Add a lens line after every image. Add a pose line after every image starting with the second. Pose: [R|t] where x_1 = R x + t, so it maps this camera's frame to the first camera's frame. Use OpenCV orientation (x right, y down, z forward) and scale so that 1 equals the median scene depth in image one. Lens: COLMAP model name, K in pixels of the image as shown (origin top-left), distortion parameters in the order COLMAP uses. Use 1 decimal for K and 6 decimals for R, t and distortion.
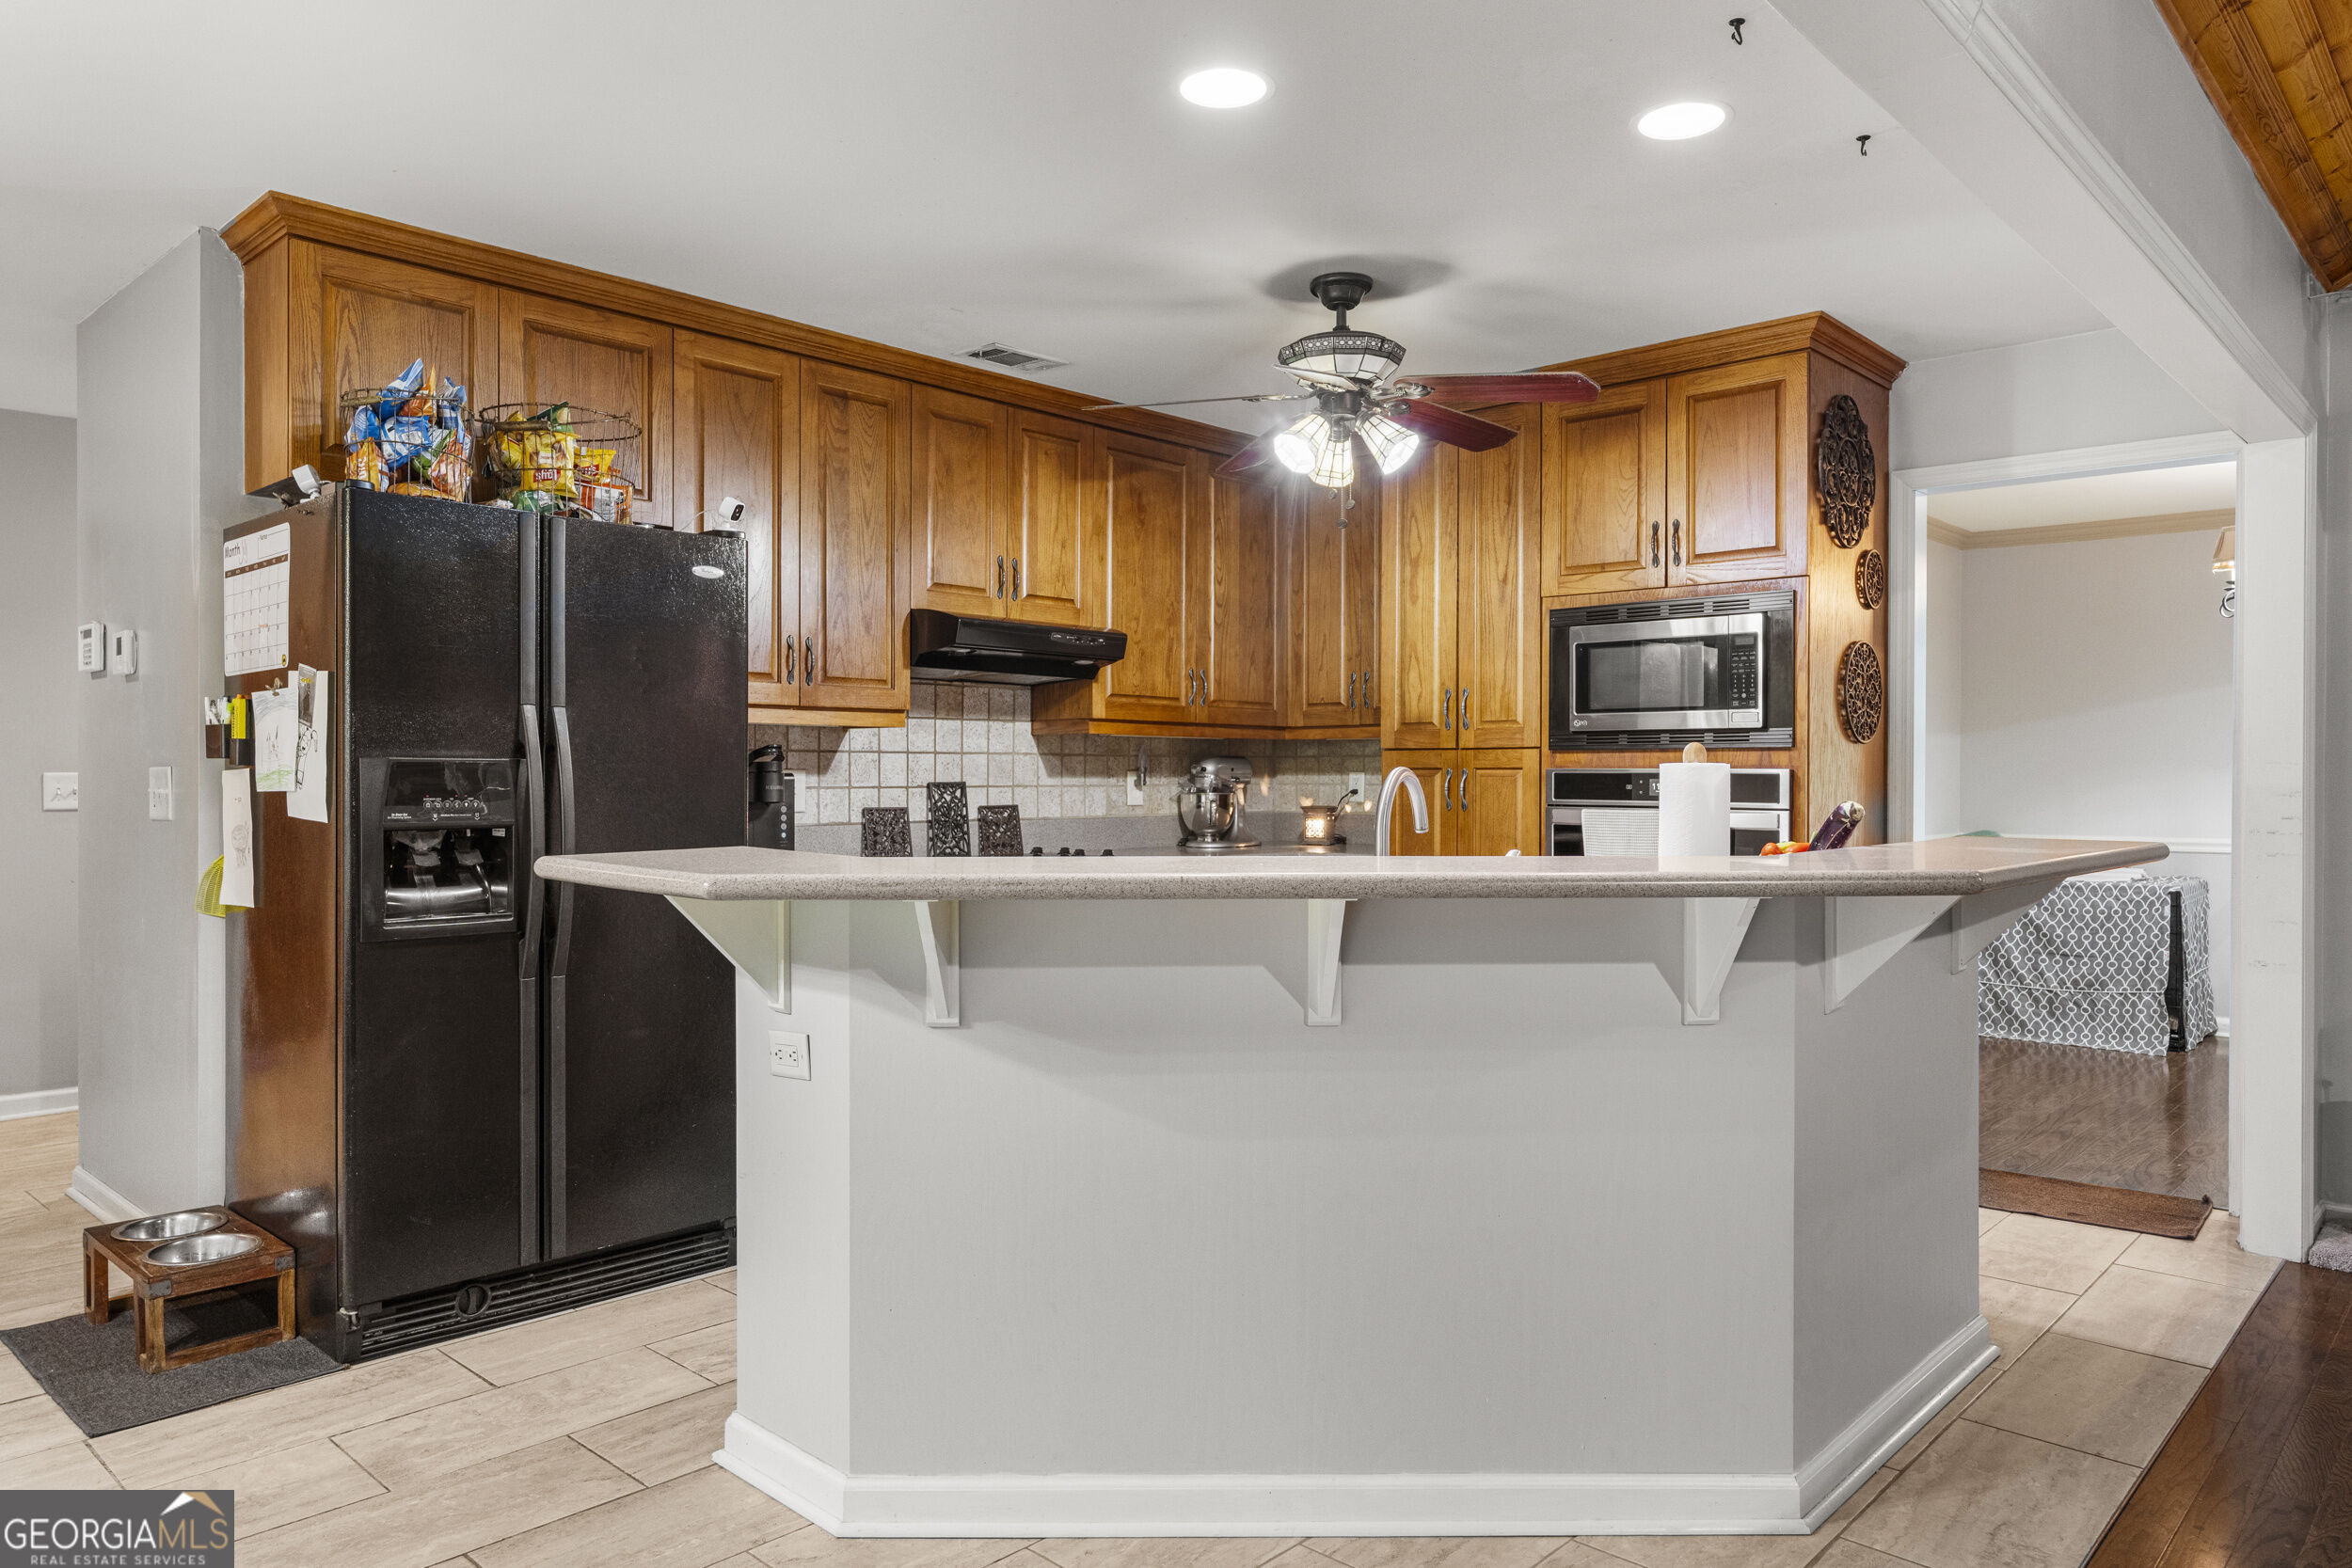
lens RADIAL K [[1538.8, 0, 1185.0], [0, 1538.8, 782.3], [0, 0, 1]] dist [0.000793, -0.001192]
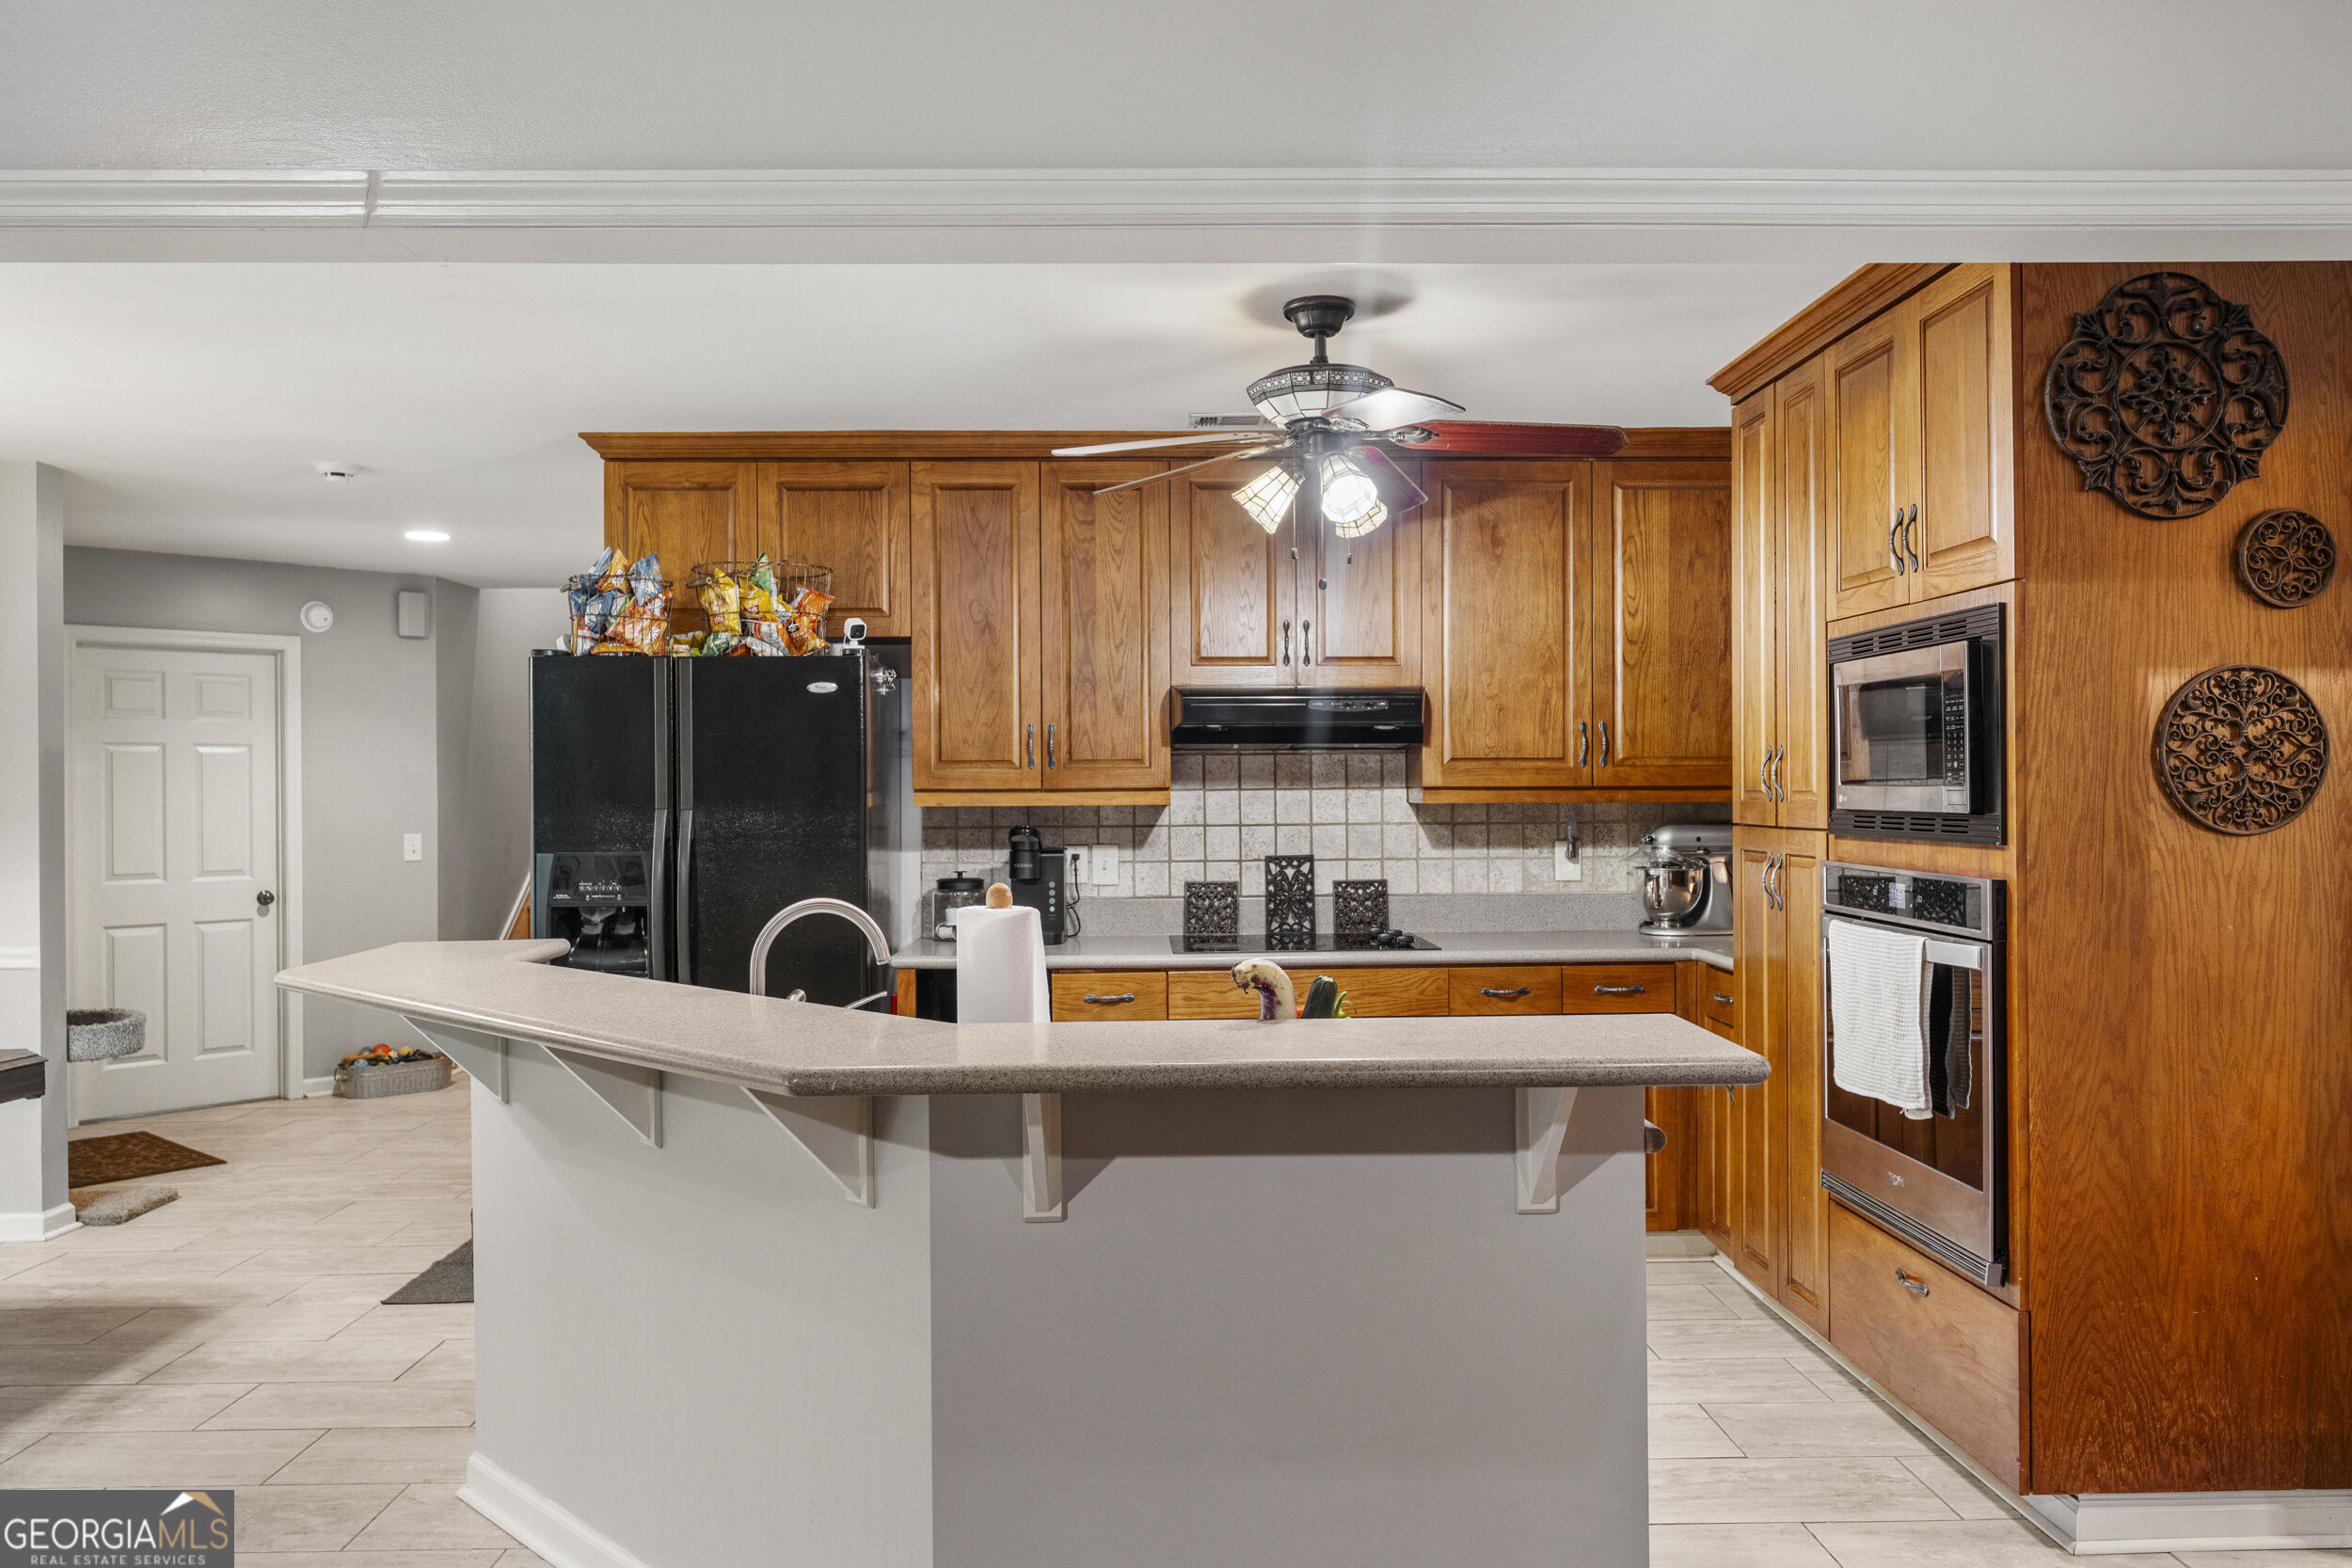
lens RADIAL K [[1713.0, 0, 1176.0], [0, 1713.0, 784.0], [0, 0, 1]] dist [-0.000659, 0.004070]
pose [[0.696277, -0.007123, -0.717738, 0.680117], [0.005442, 0.999974, -0.004646, -0.048396], [0.717753, -0.000671, 0.696297, 0.250696]]
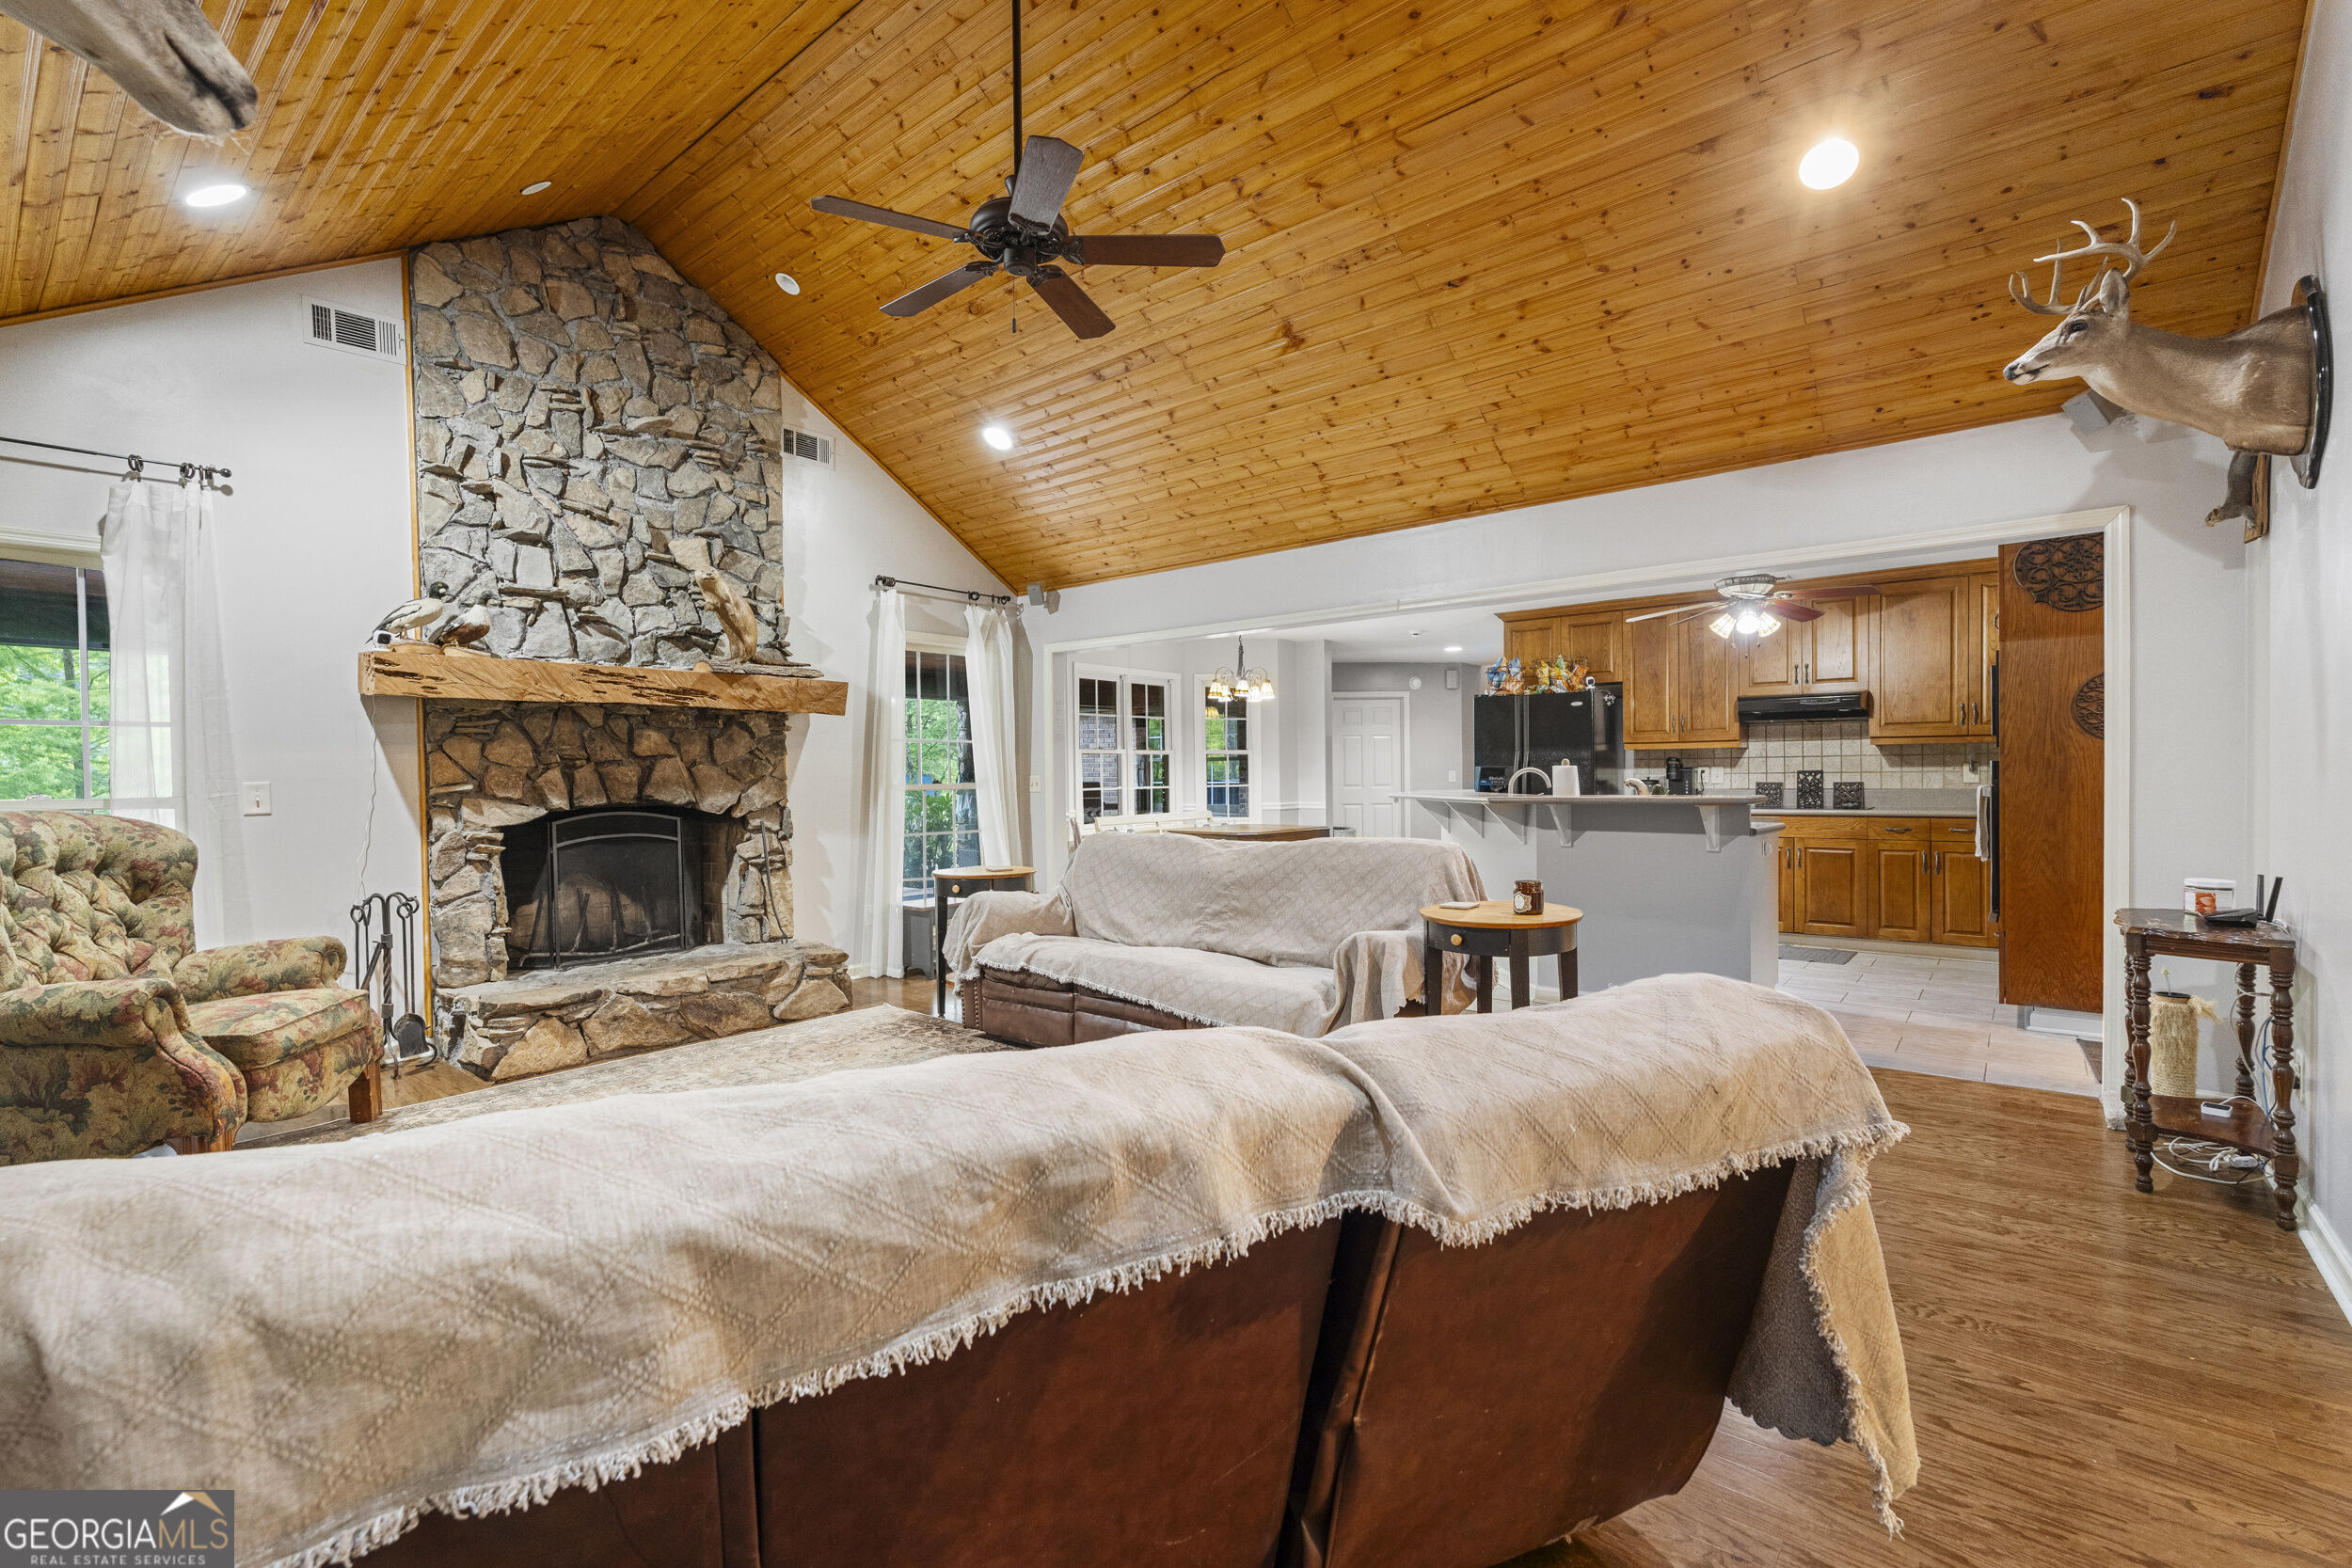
lens RADIAL K [[1033.2, 0, 1174.9], [0, 1033.2, 787.3], [0, 0, 1]] dist [-0.003467, -0.000063]
pose [[0.055287, 0.011853, -0.998400, 1.454874], [0.007103, 0.999900, 0.012264, -0.000727], [0.998445, -0.007770, 0.055197, 0.070734]]
